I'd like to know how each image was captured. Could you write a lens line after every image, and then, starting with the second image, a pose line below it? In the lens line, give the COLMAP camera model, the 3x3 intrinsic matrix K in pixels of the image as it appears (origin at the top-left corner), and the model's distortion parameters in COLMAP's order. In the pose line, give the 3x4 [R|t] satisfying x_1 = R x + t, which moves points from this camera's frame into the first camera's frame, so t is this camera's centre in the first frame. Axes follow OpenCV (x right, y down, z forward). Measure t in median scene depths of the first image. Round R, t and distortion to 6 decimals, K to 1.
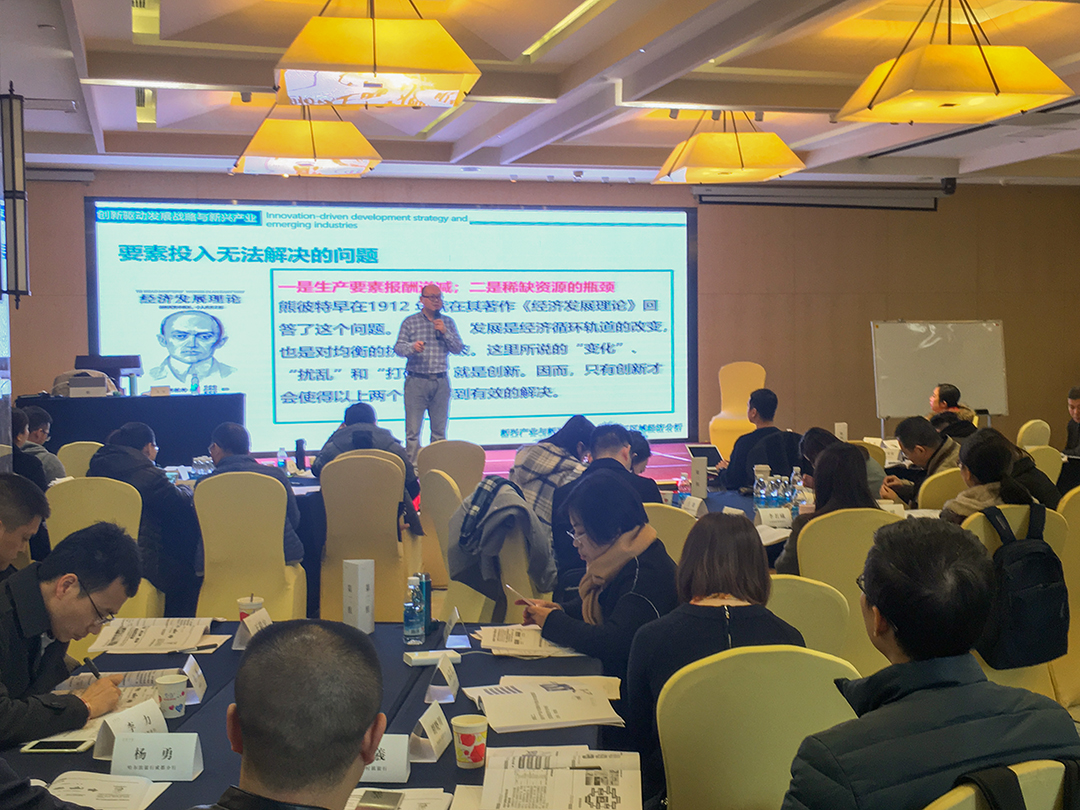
lens RADIAL K [[1279.0, 0, 539.8], [0, 1279.0, 403.4], [0, 0, 1]] dist [0.010724, 0.000000]
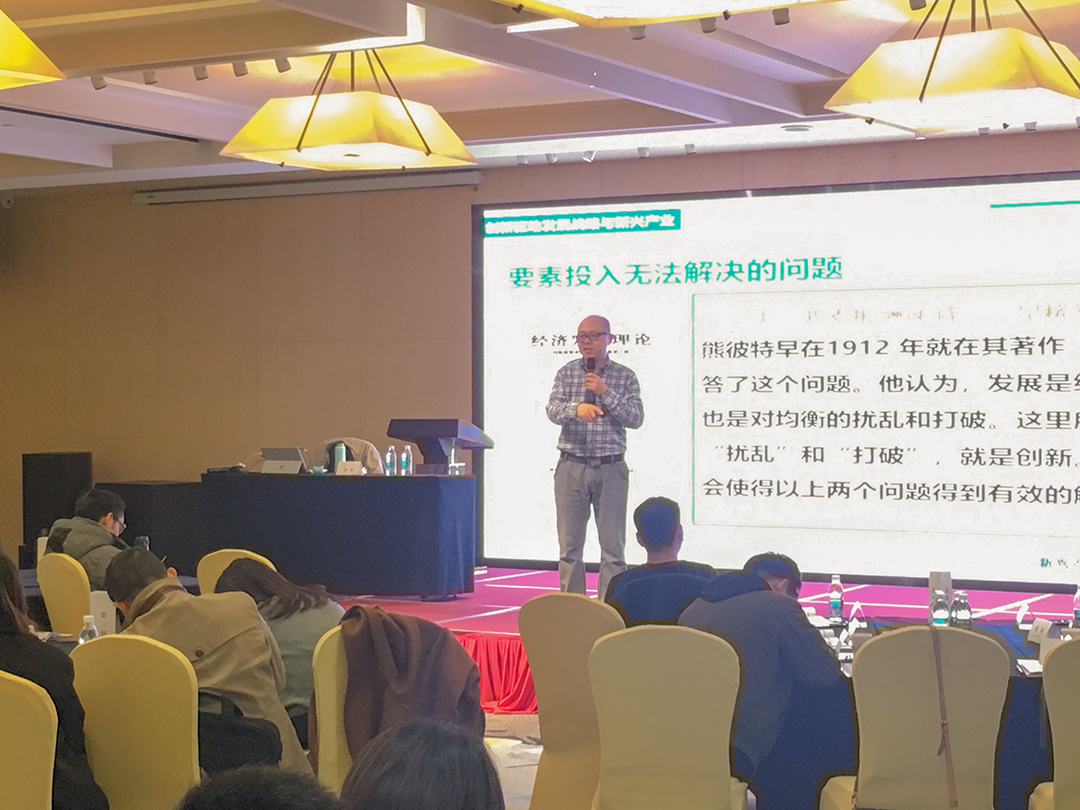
lens RADIAL K [[2039.4, 0, 544.0], [0, 2039.4, 405.9], [0, 0, 1]] dist [-0.079385, 0.000000]
pose [[0.695948, 0.012674, -0.717981, 0.504920], [-0.040928, 0.998919, -0.022038, -0.019912], [0.716925, 0.044723, 0.695714, 0.205792]]
